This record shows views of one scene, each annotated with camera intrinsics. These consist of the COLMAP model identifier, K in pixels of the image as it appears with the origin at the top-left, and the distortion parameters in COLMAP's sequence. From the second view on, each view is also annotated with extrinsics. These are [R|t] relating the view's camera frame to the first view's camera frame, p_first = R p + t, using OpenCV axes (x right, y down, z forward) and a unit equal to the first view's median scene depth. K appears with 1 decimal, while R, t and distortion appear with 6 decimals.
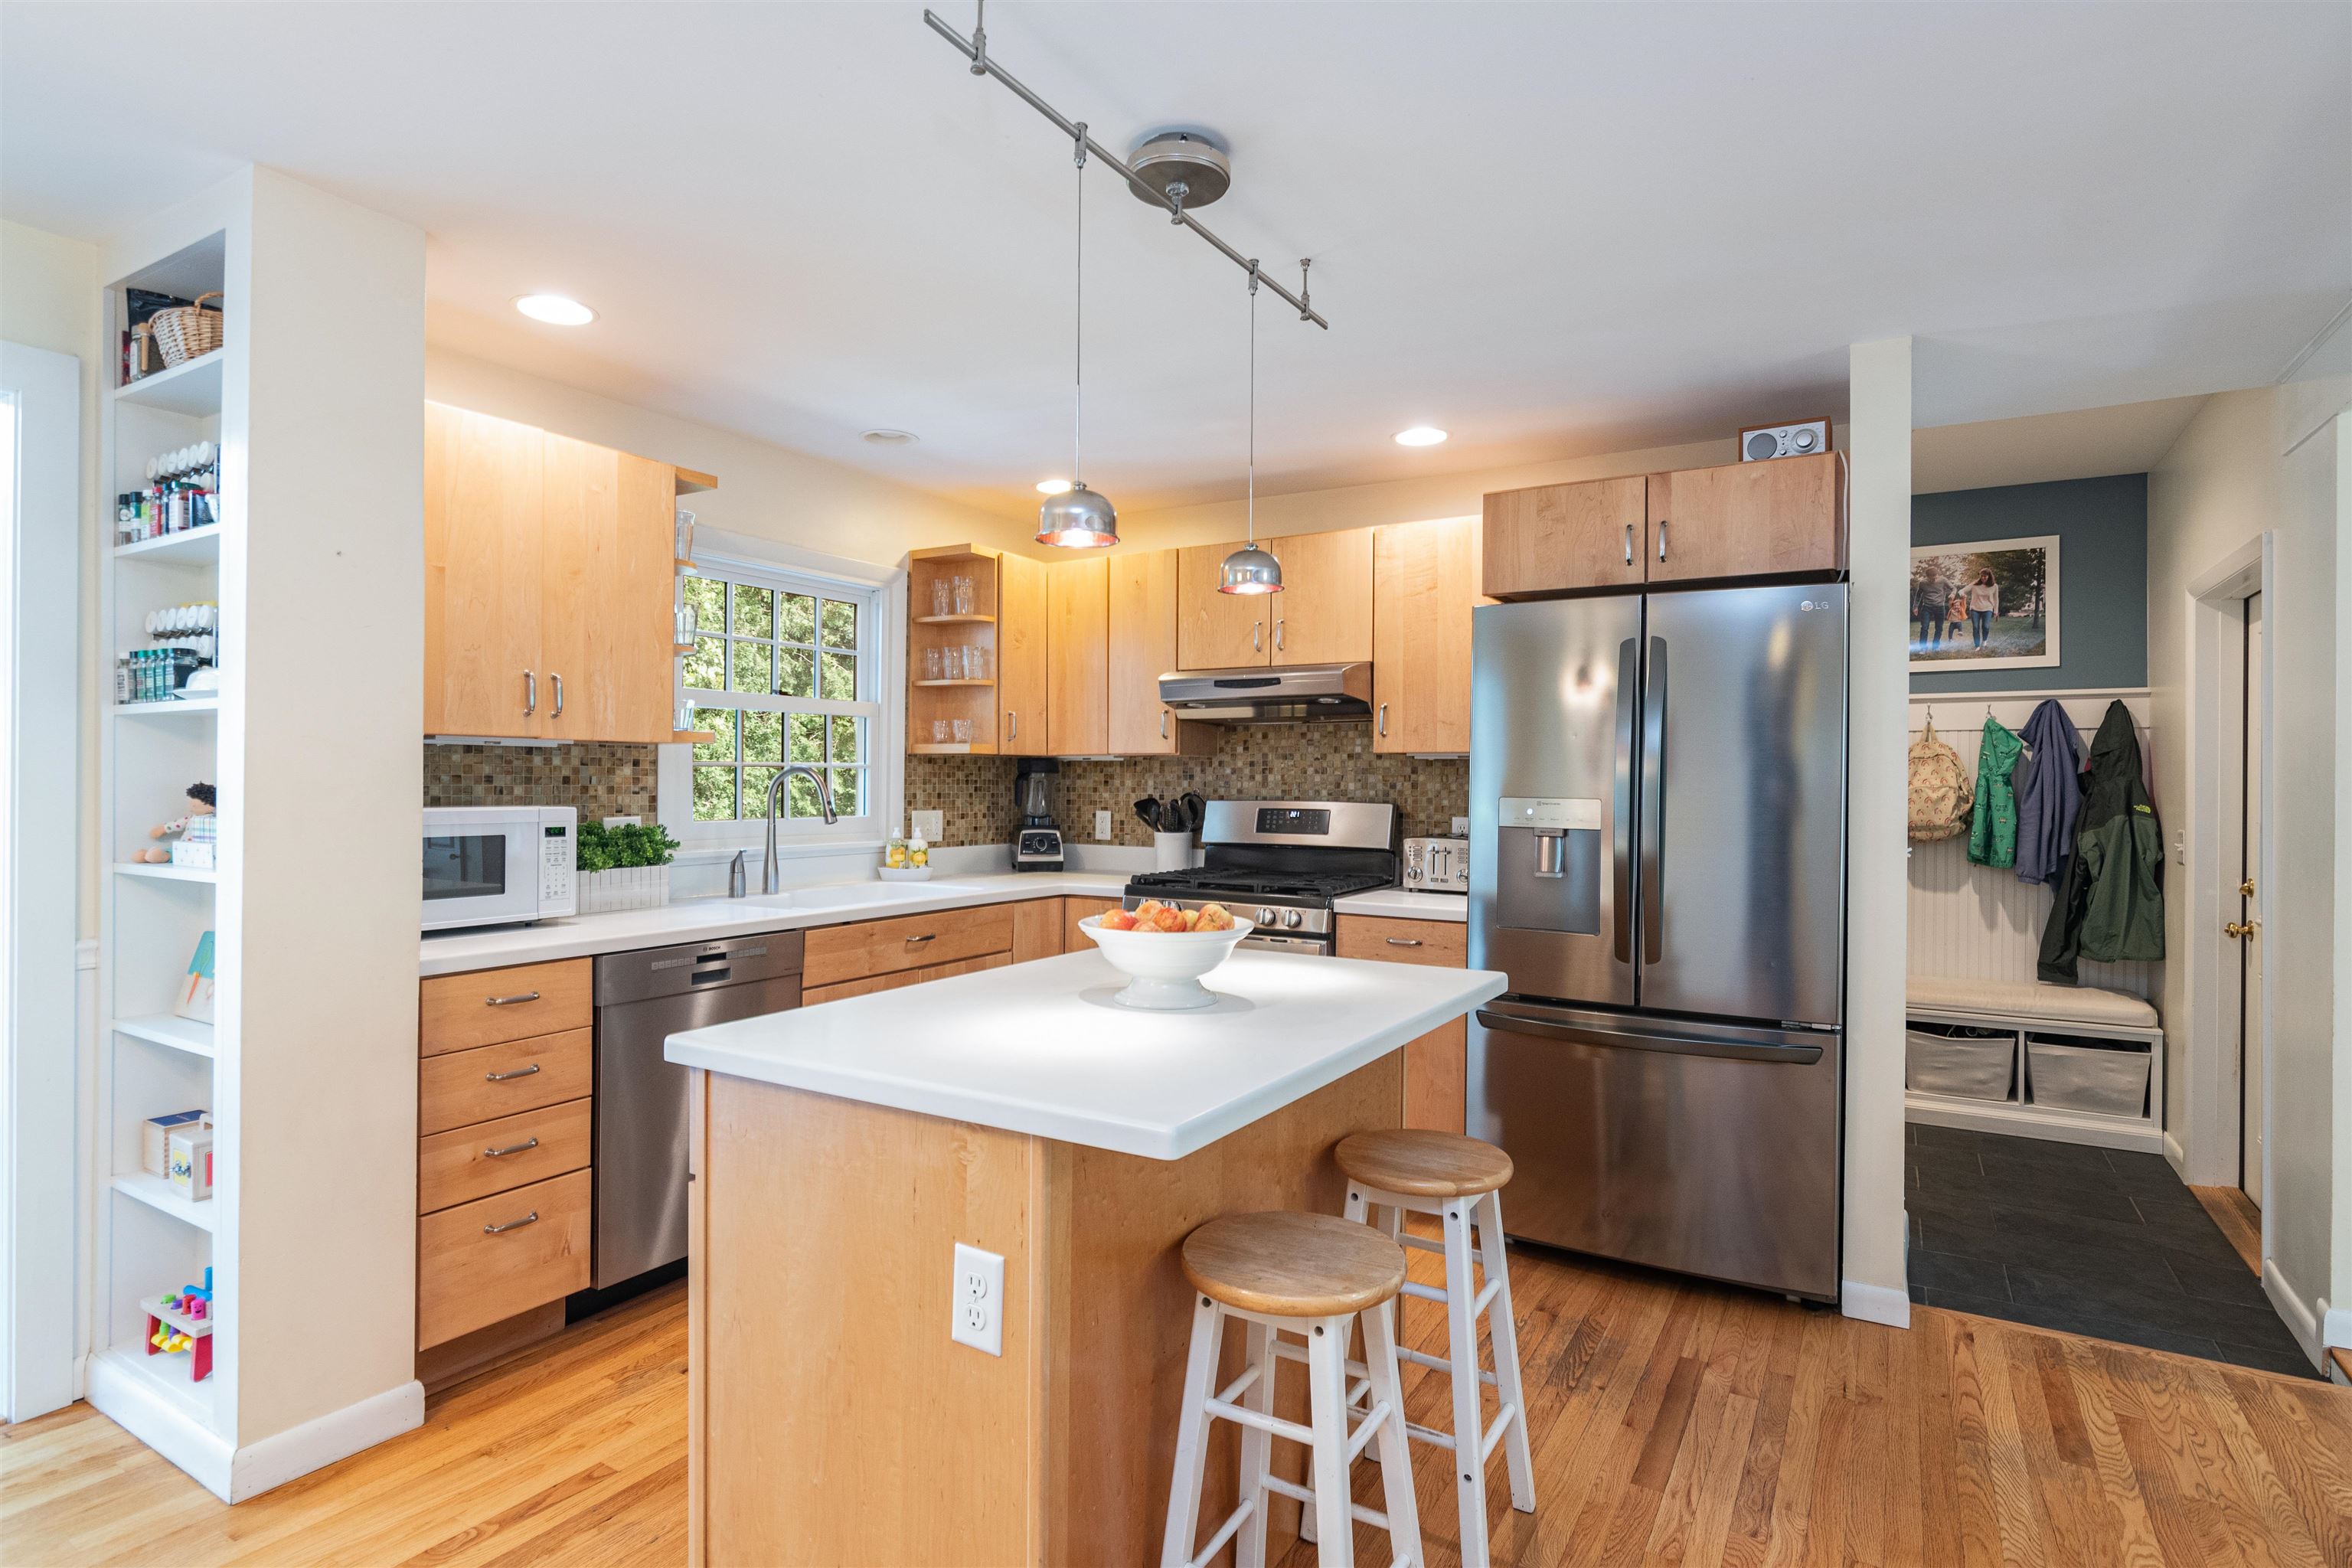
lens RADIAL K [[1199.9, 0, 1182.9], [0, 1199.9, 769.3], [0, 0, 1]] dist [-0.007088, -0.000307]
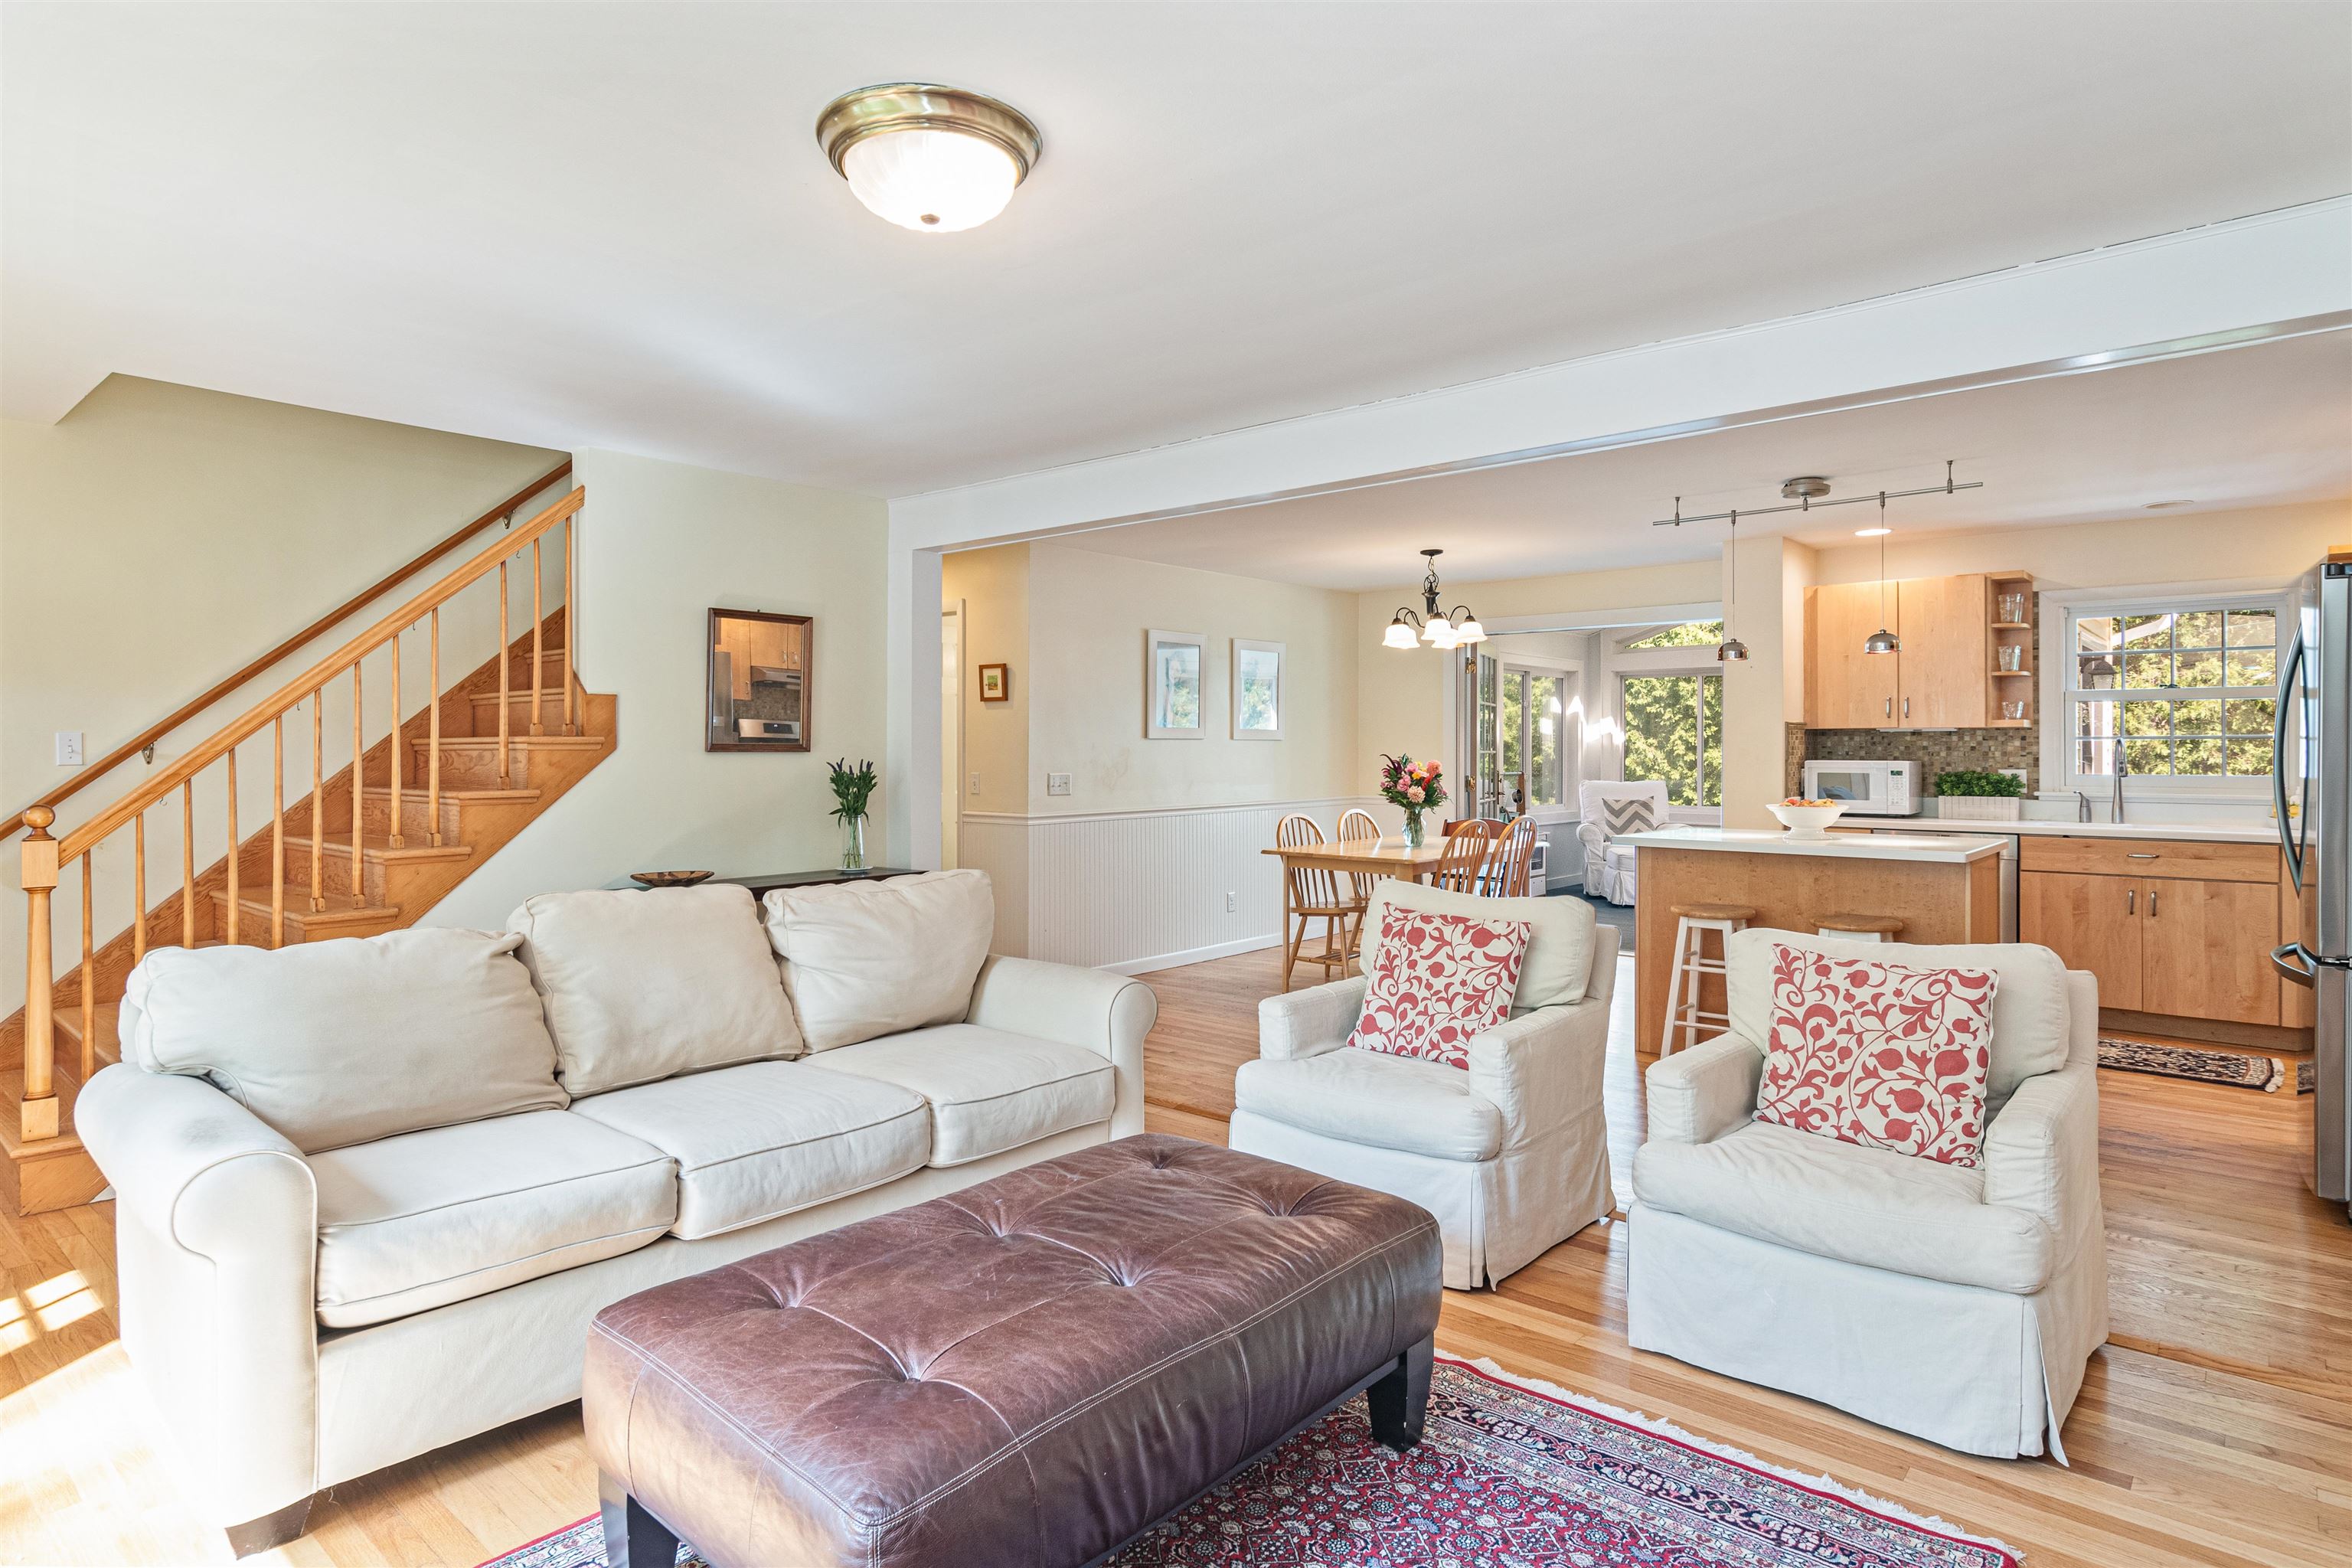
lens RADIAL K [[1262.5, 0, 1154.2], [0, 1262.5, 747.9], [0, 0, 1]] dist [-0.001352, -0.001887]
pose [[-0.190782, -0.007374, -0.981605, 1.274645], [0.007810, 0.999929, -0.009029, 0.012322], [0.981601, -0.009389, -0.190711, 0.099478]]
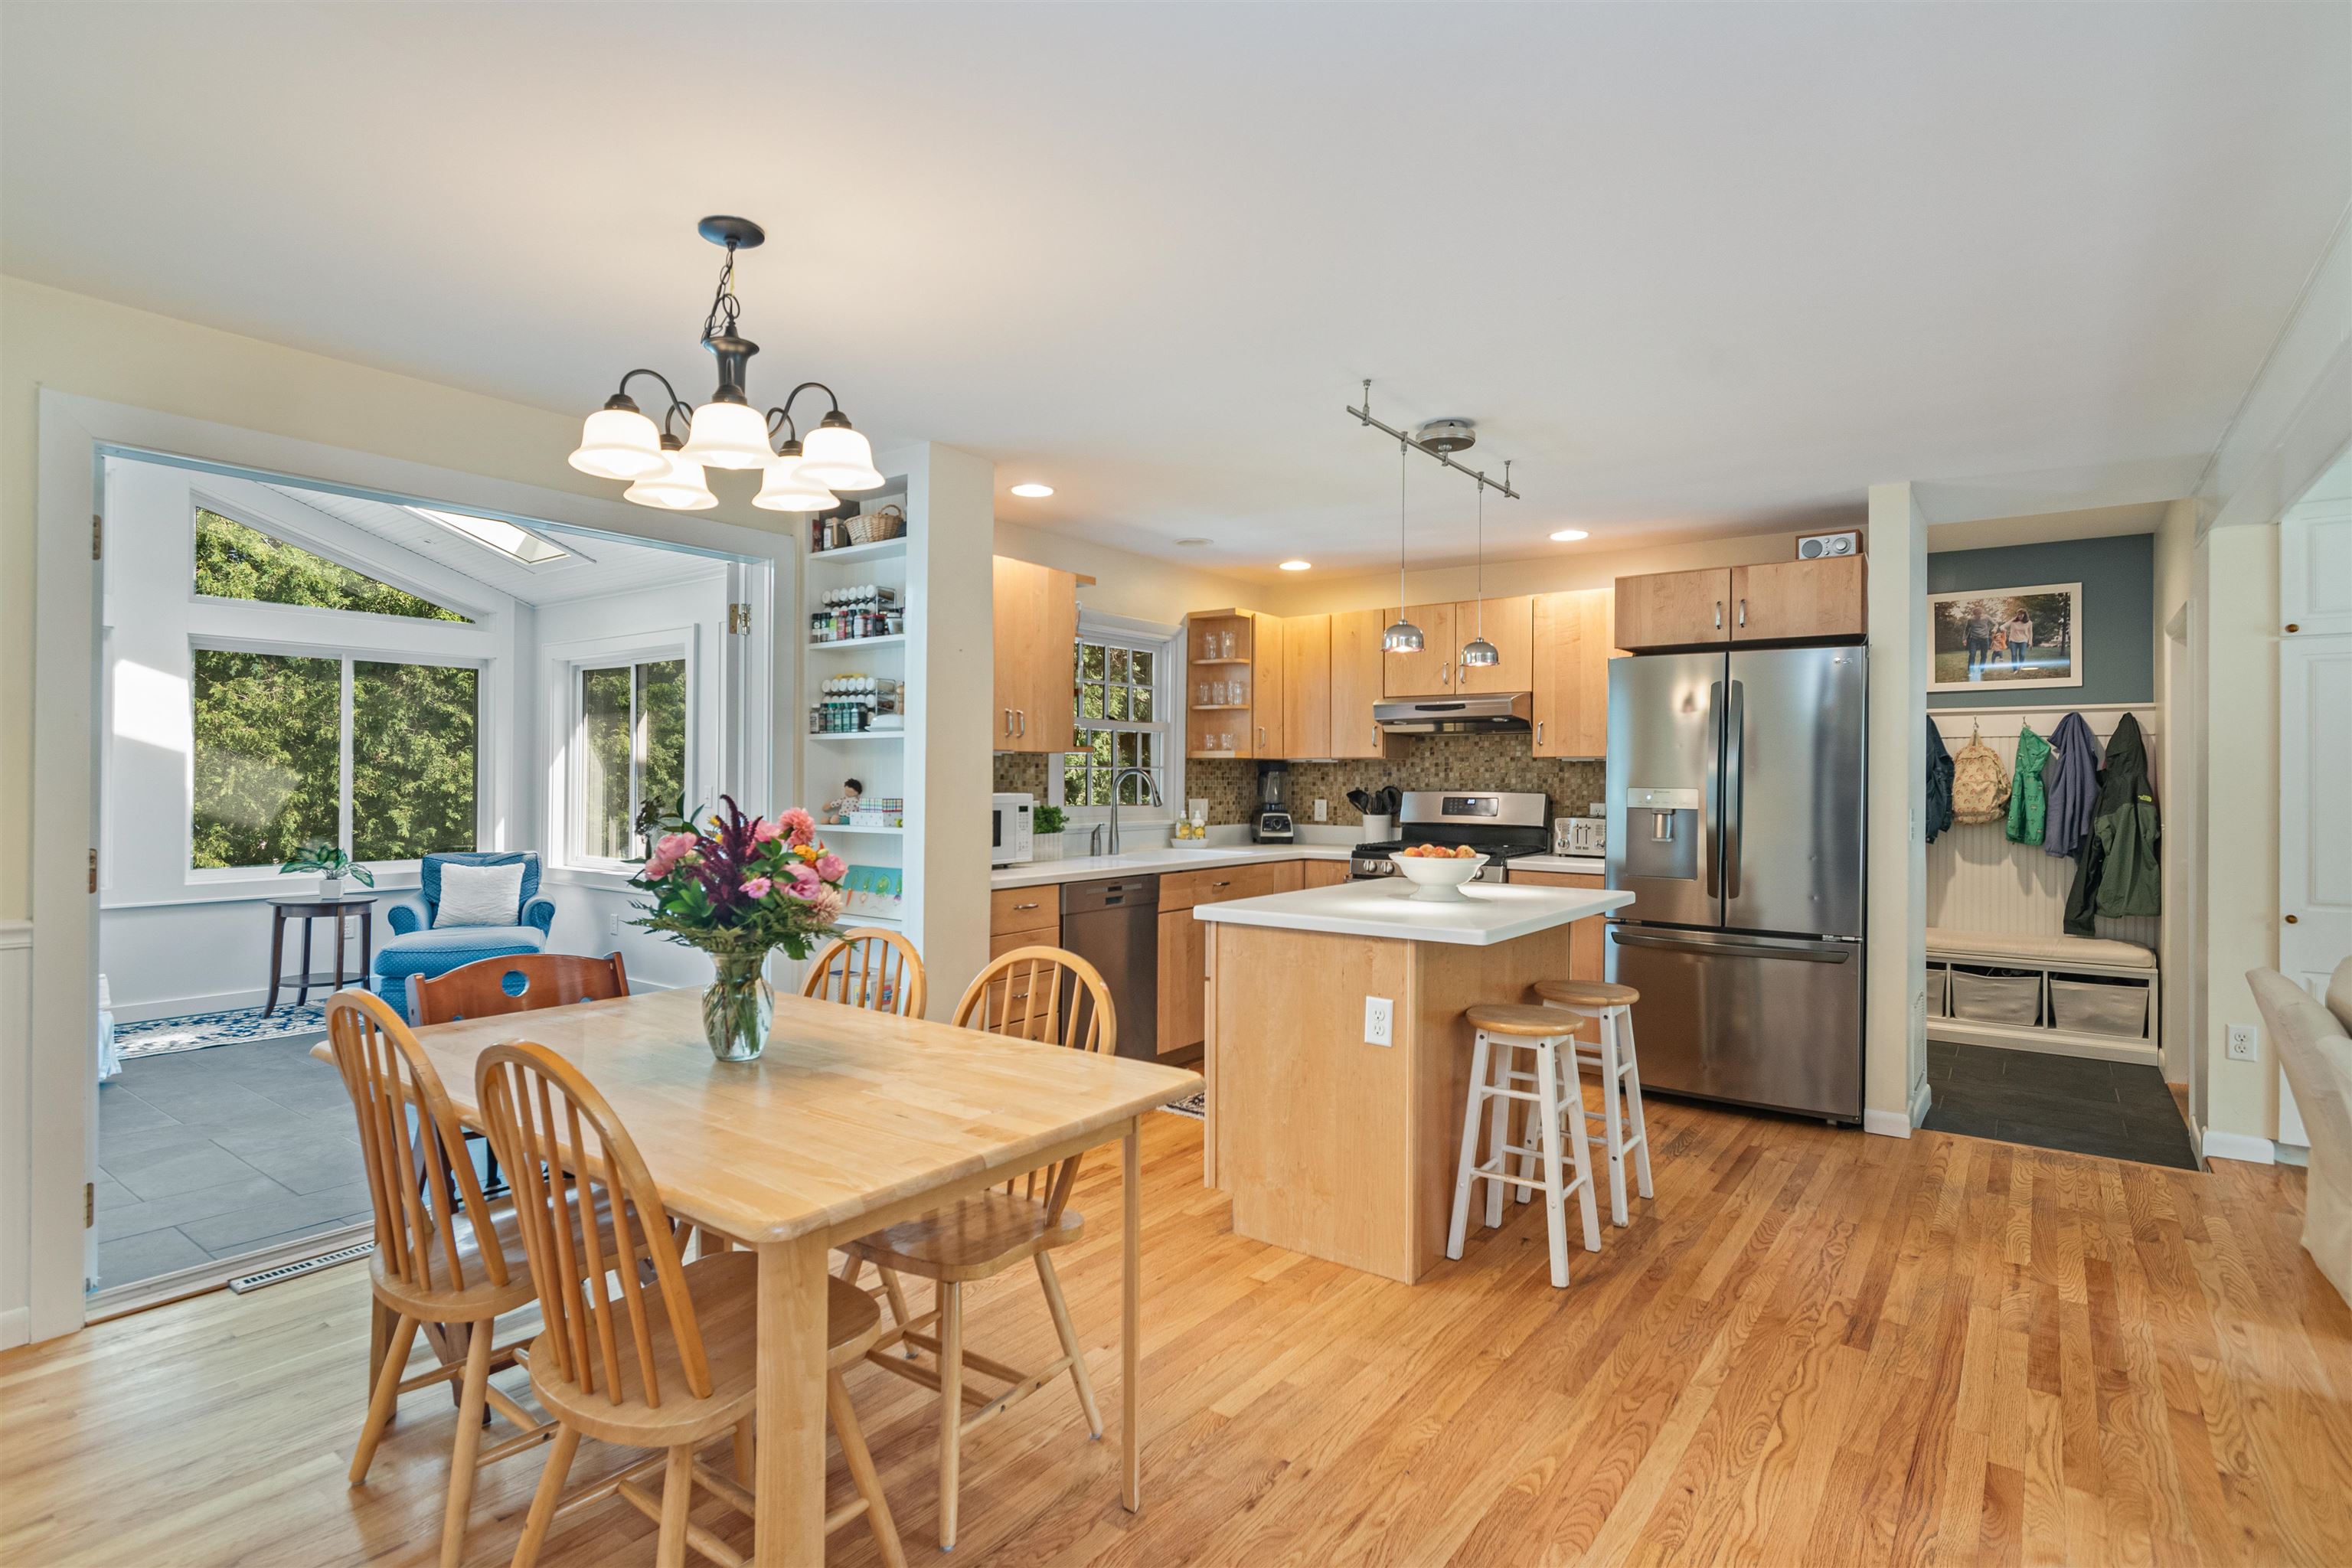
lens RADIAL K [[1147.9, 0, 1181.1], [0, 1147.9, 767.4], [0, 0, 1]] dist [-0.003302, 0.002357]
pose [[0.994629, -0.001869, -0.103491, -0.102685], [0.001893, 0.999998, 0.000130, -0.002427], [0.103490, -0.000325, 0.994630, -0.349566]]
